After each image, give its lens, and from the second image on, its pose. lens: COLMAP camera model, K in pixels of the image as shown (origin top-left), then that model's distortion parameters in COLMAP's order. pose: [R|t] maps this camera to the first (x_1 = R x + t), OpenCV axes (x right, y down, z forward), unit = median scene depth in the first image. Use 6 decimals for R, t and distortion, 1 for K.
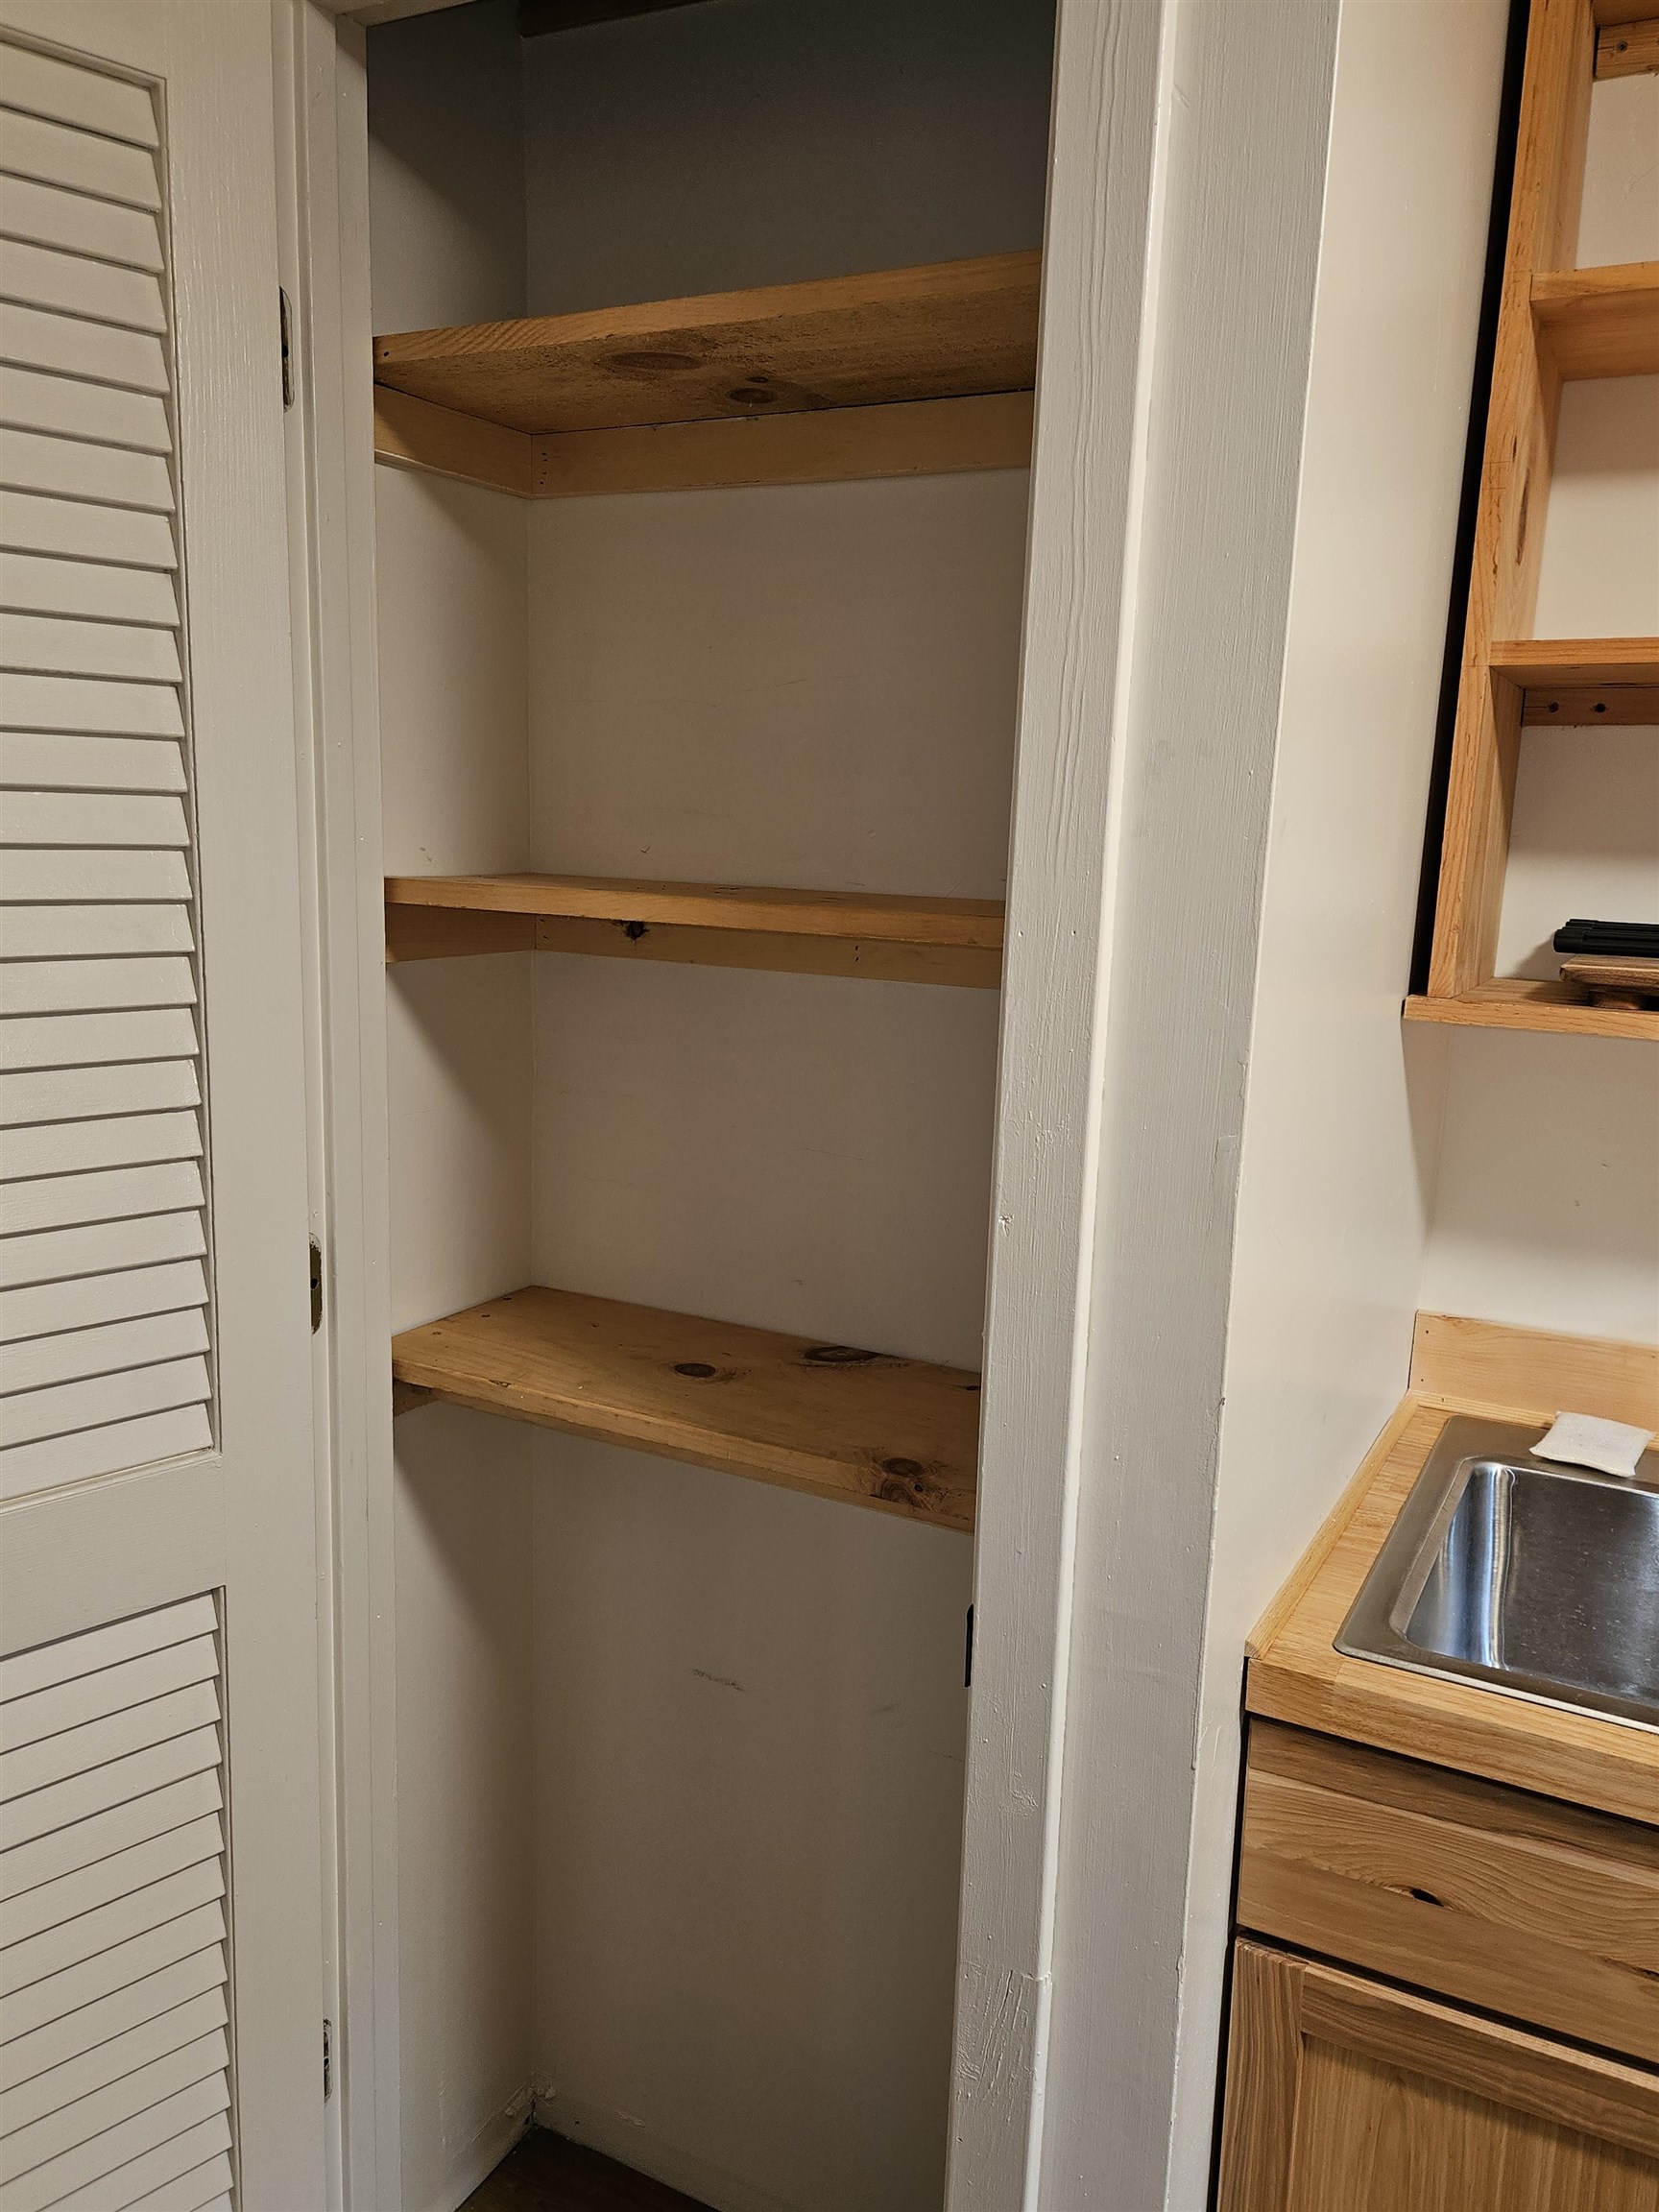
lens RADIAL K [[1677.7, 0, 829.5], [0, 1677.7, 1106.0], [0, 0, 1]] dist [0.080135, -0.075903]
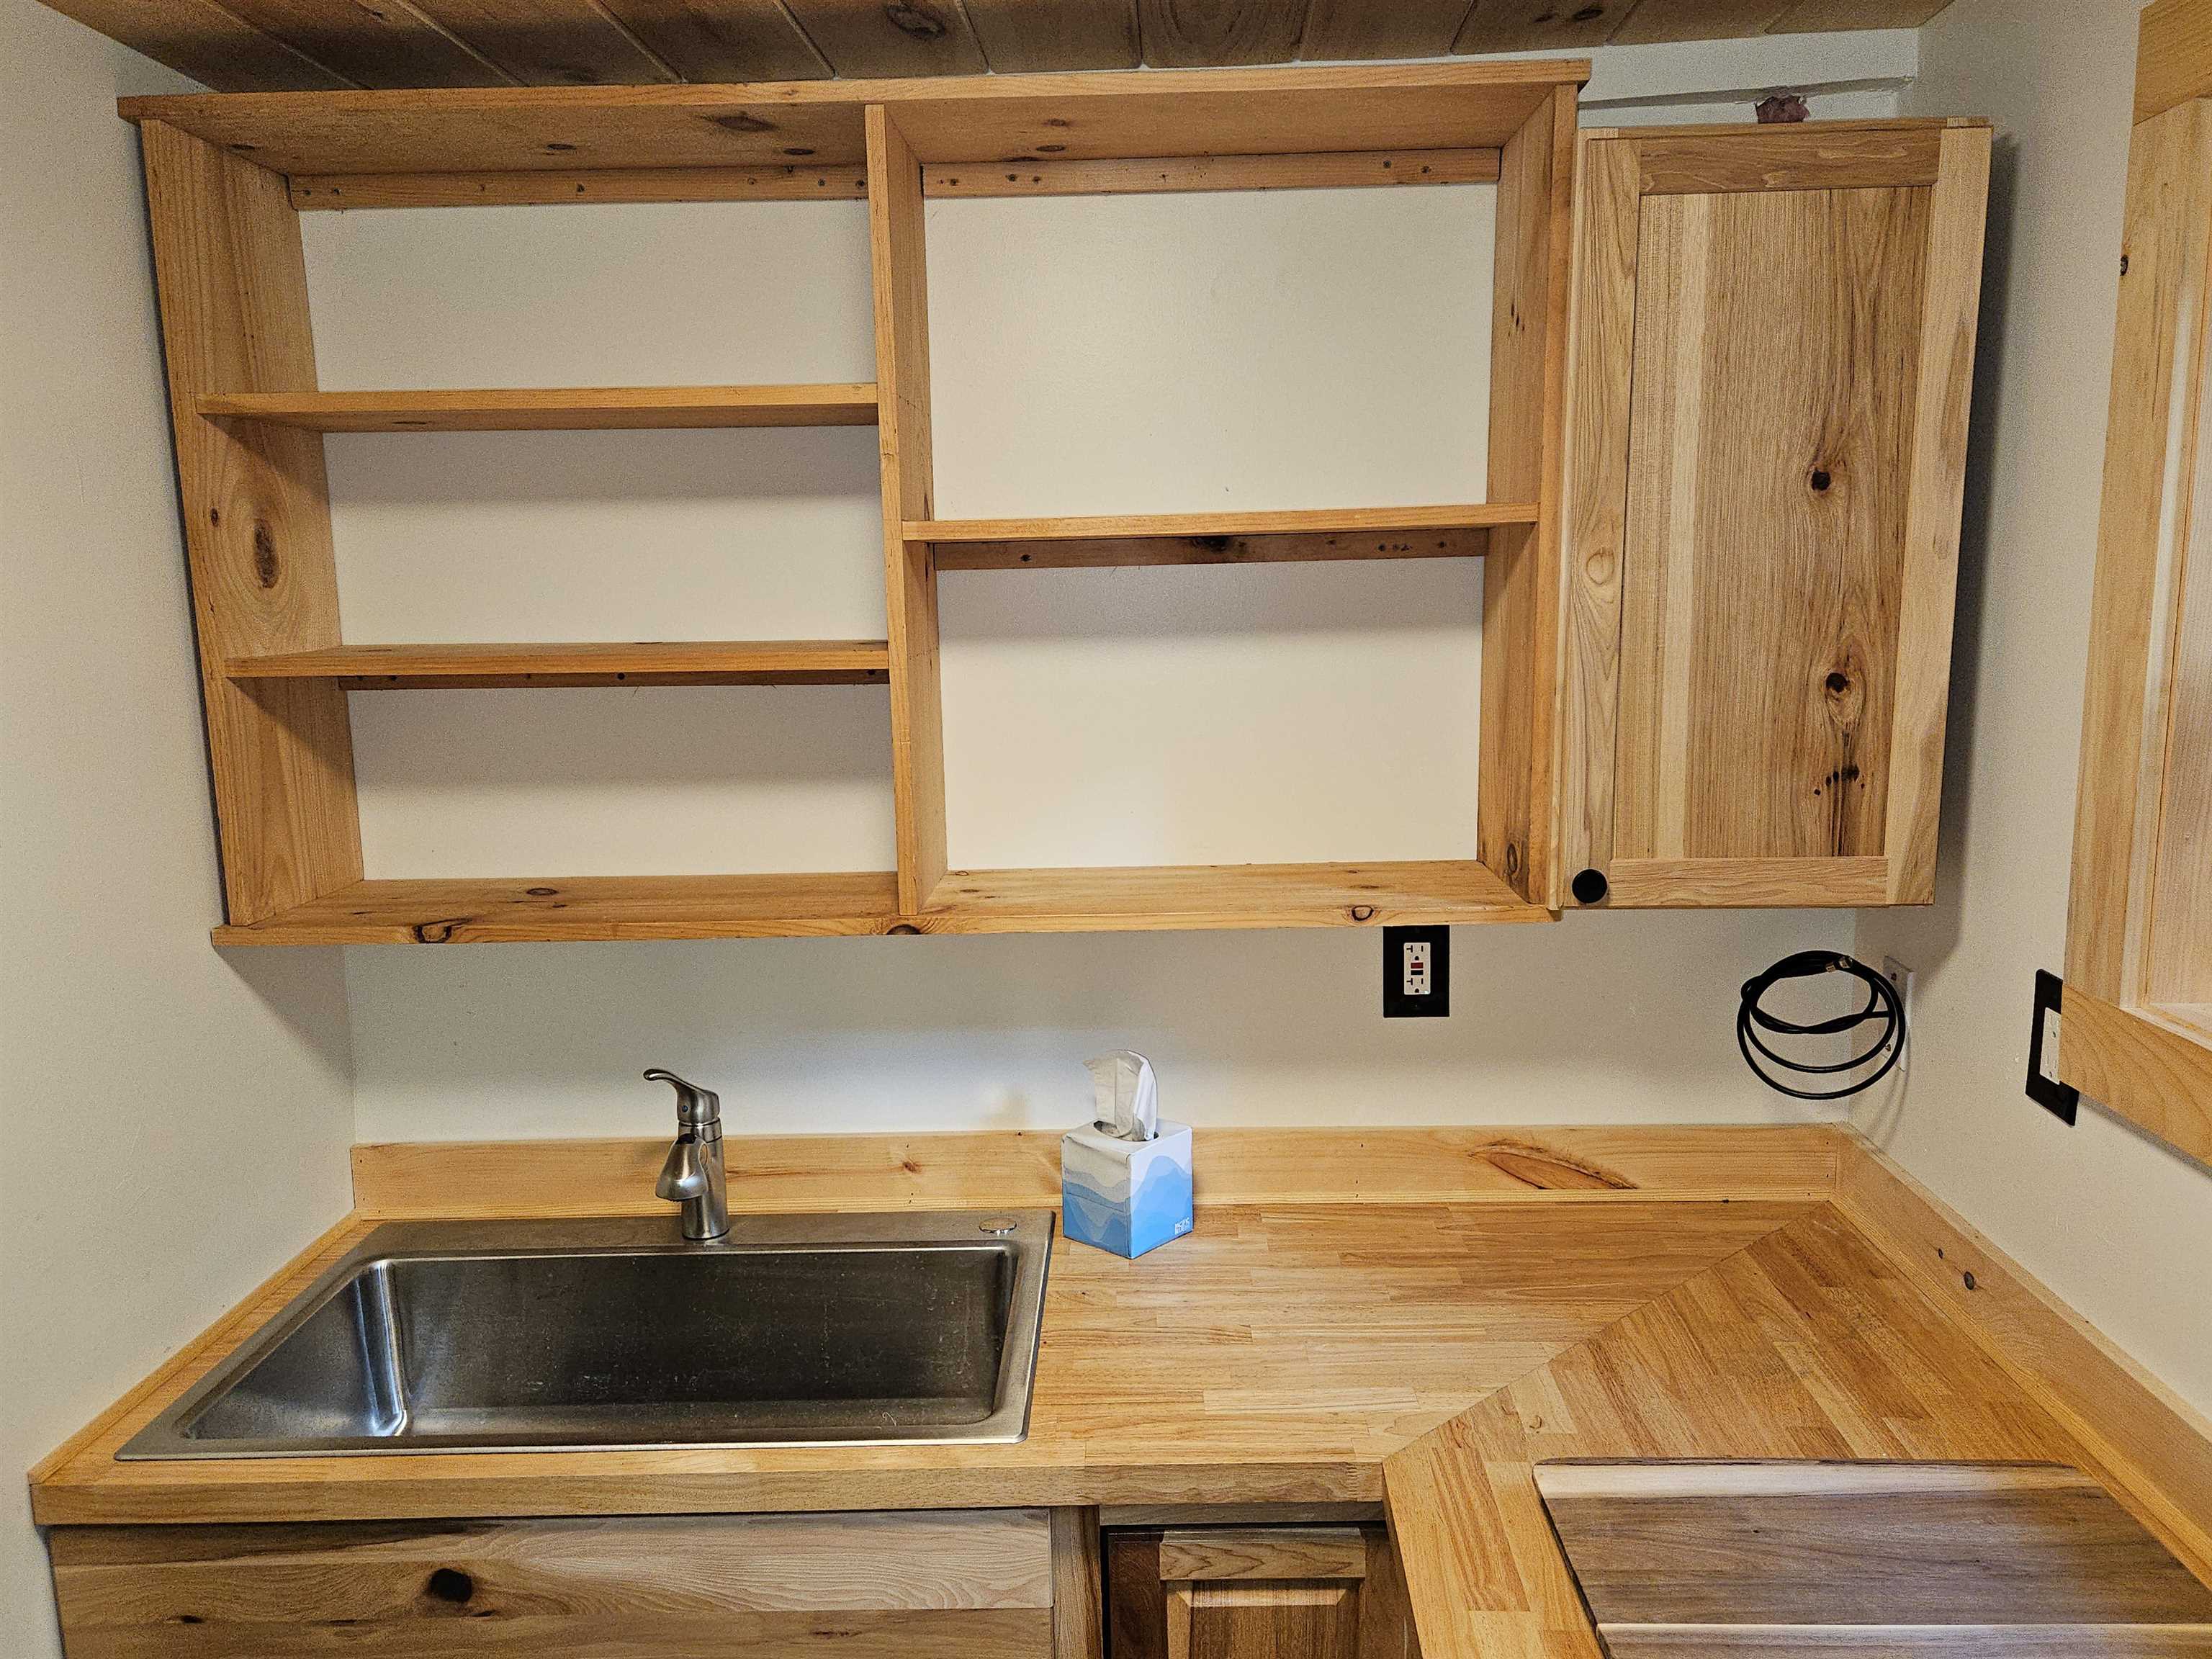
lens RADIAL K [[1677.7, 0, 1126.7], [0, 1677.7, 837.7], [0, 0, 1]] dist [0.080135, -0.075903]
pose [[0.885075, -0.118394, 0.450140, 0.449786], [0.118818, 0.992537, 0.027432, -0.101509], [-0.450028, 0.029205, 0.892537, -0.552905]]
